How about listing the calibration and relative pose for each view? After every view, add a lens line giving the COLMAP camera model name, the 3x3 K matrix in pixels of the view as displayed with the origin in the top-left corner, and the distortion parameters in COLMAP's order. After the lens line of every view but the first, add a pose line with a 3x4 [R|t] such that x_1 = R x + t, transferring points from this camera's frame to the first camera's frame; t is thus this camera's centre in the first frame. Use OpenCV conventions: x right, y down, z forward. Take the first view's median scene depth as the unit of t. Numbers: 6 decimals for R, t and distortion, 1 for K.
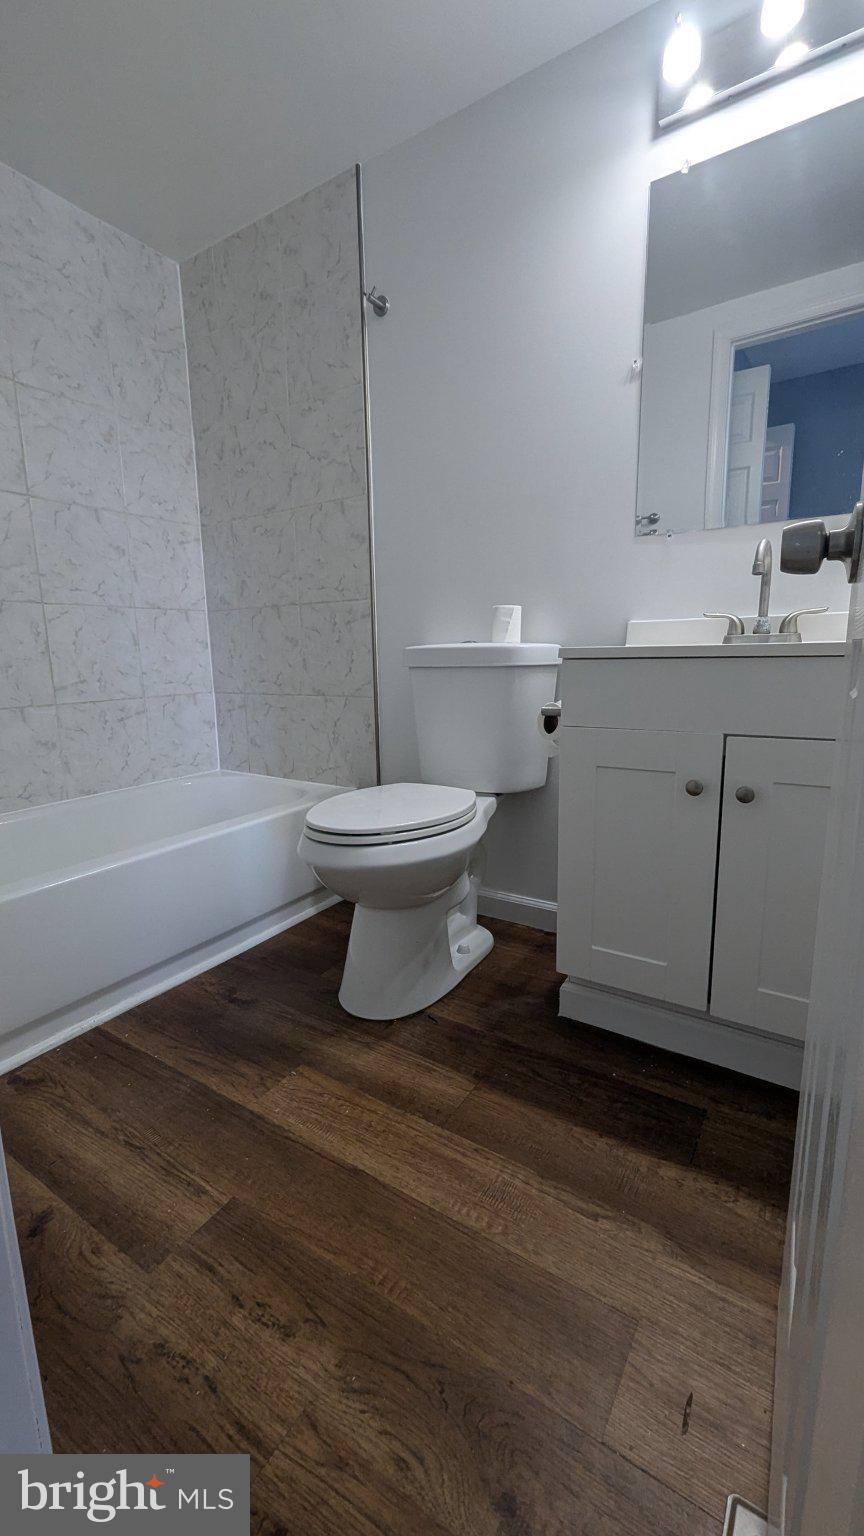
lens RADIAL K [[632.8, 0, 422.8], [0, 632.8, 770.7], [0, 0, 1]] dist [0.001436, 0.004341]
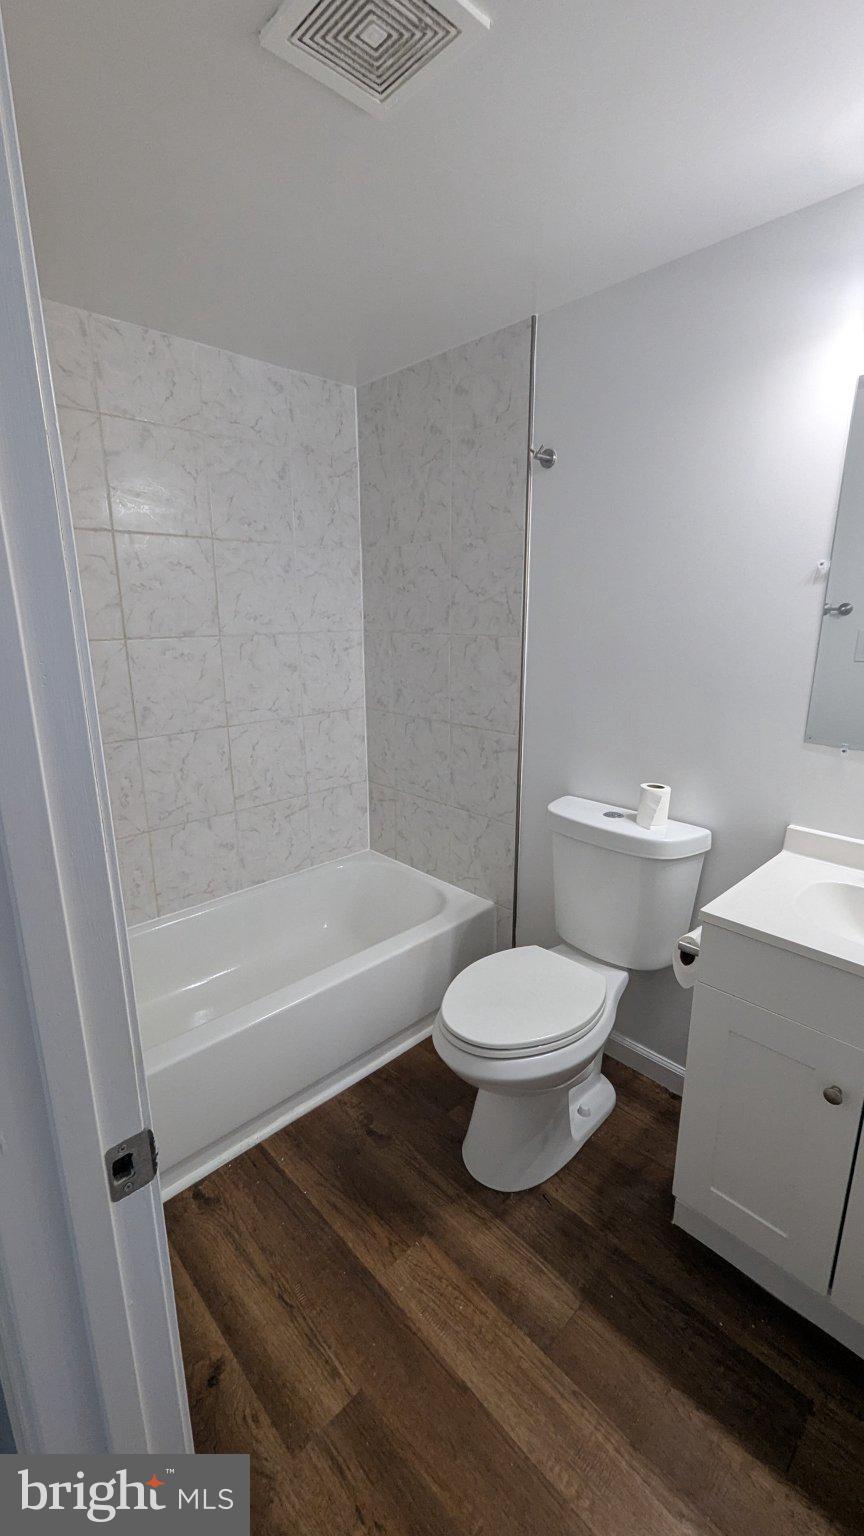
lens RADIAL K [[634.2, 0, 425.2], [0, 634.2, 770.0], [0, 0, 1]] dist [0.001234, -0.000302]
pose [[0.973220, 0.070837, -0.218689, -0.001484], [-0.055485, 0.995596, 0.075565, -0.321064], [0.223079, -0.061407, 0.972864, -0.034853]]
